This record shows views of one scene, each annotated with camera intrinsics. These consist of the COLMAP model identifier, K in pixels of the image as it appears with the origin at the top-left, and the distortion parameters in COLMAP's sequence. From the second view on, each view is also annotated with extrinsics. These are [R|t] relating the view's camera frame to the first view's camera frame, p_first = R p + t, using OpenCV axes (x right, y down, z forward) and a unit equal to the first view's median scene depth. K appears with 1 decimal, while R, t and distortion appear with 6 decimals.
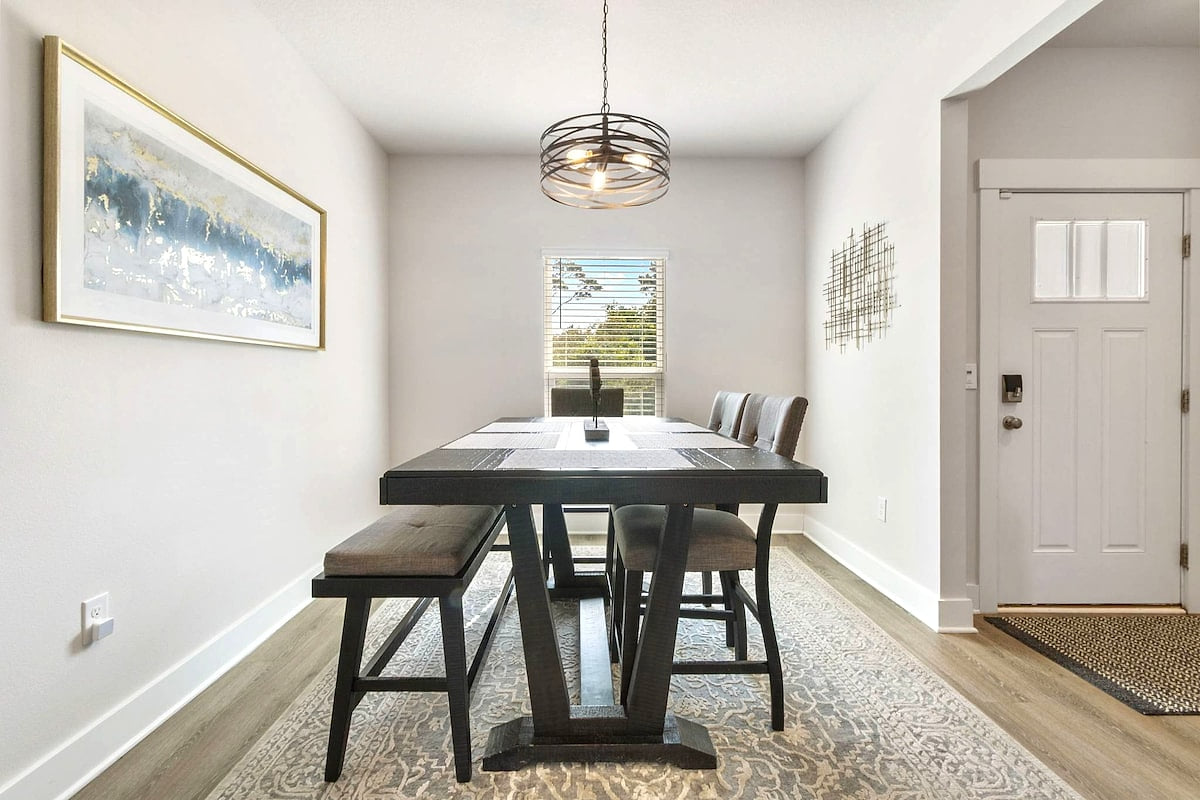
lens RADIAL K [[564.2, 0, 594.5], [0, 564.2, 368.0], [0, 0, 1]] dist [0.002392, 0.000206]
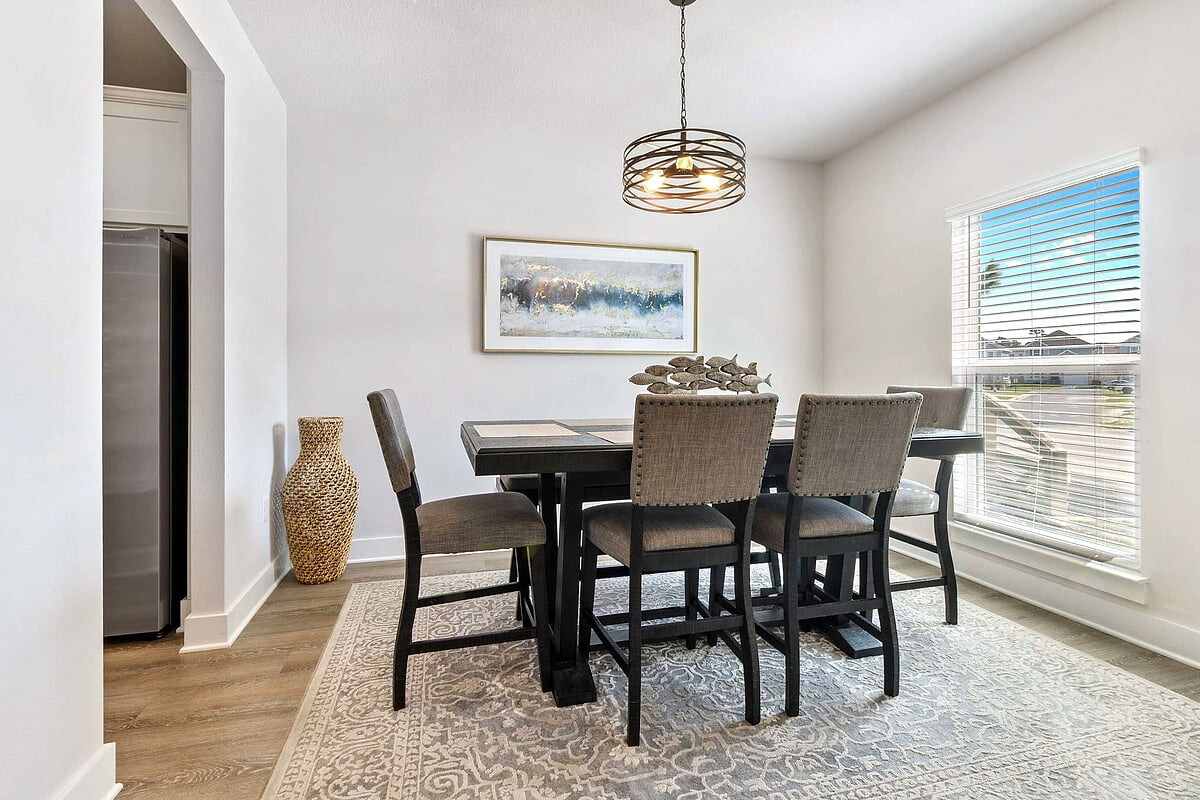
lens RADIAL K [[564.2, 0, 594.5], [0, 564.2, 368.0], [0, 0, 1]] dist [0.002392, 0.000206]
pose [[0.235850, -0.005021, -0.971776, 1.136388], [0.020207, 0.999796, -0.000262, -0.002988], [0.971579, -0.019575, 0.235904, 0.656890]]
